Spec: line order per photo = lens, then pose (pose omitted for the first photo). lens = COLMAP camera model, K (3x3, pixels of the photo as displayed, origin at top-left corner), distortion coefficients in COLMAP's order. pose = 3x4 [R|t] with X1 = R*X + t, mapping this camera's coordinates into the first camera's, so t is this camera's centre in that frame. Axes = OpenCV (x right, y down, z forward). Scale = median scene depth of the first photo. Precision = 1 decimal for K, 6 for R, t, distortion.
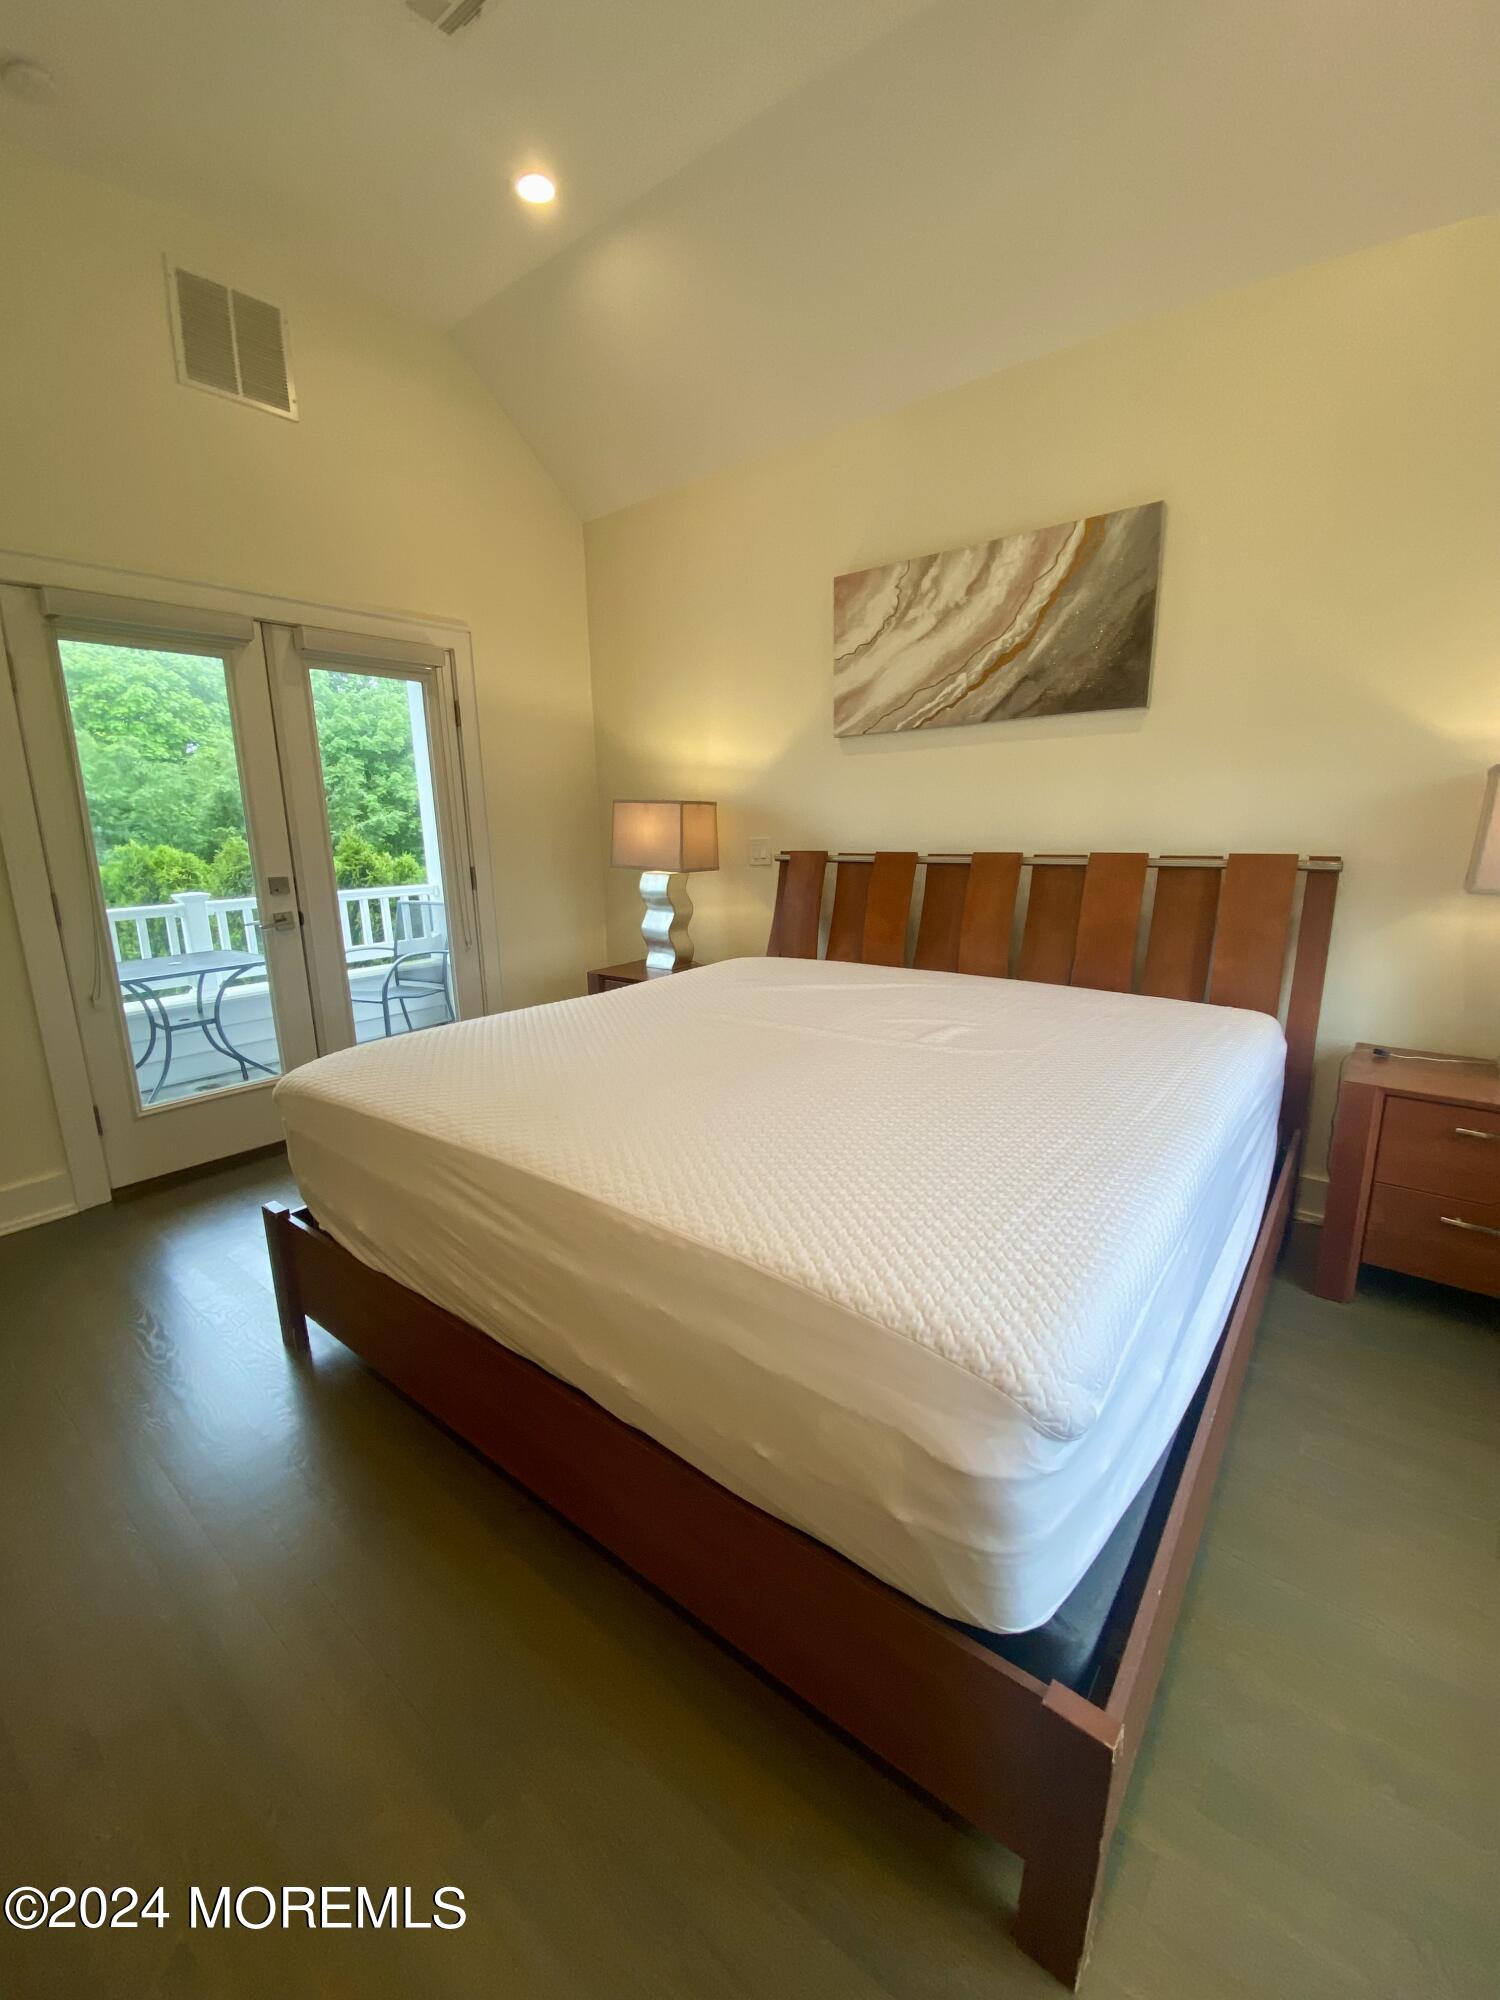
lens RADIAL K [[812.9, 0, 752.2], [0, 812.9, 1005.1], [0, 0, 1]] dist [-0.000947, -0.000965]
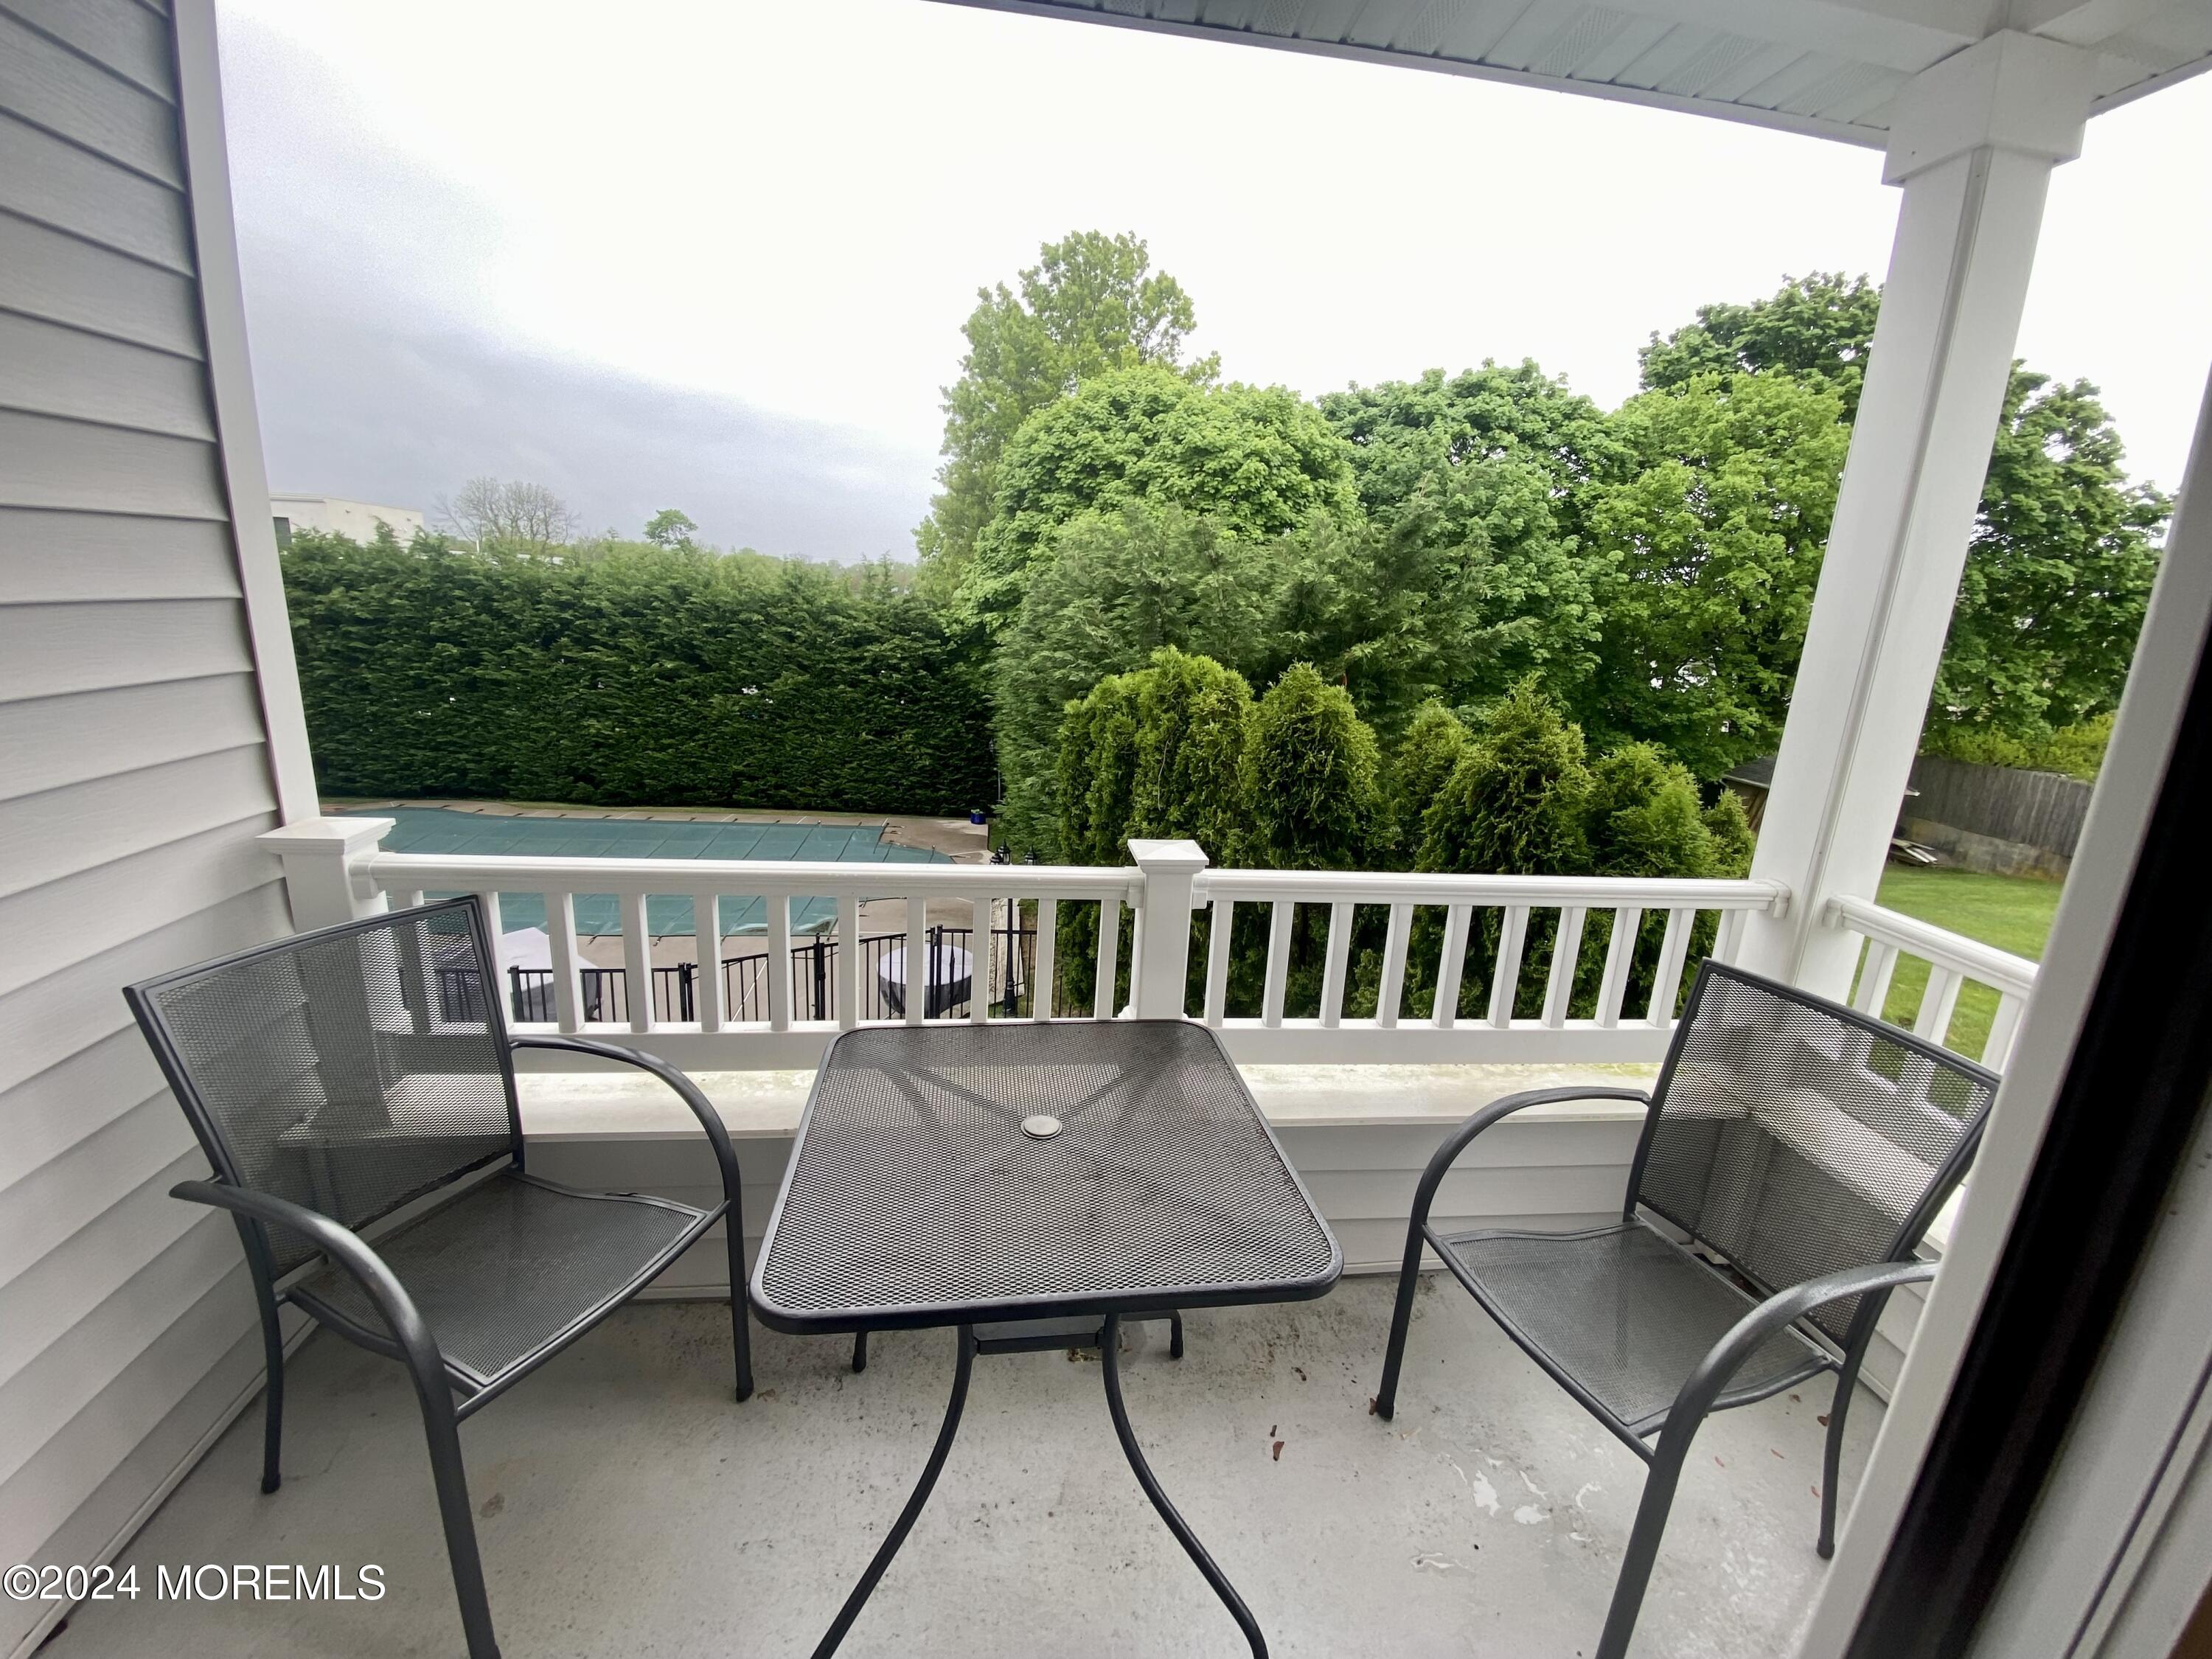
lens RADIAL K [[899.1, 0, 1095.2], [0, 899.1, 840.7], [0, 0, 1]] dist [-0.000947, -0.000965]
pose [[0.708131, 0.232407, -0.666736, -0.262392], [-0.220191, 0.969874, 0.104212, -0.109180], [0.670870, 0.073014, 0.737972, 0.403927]]
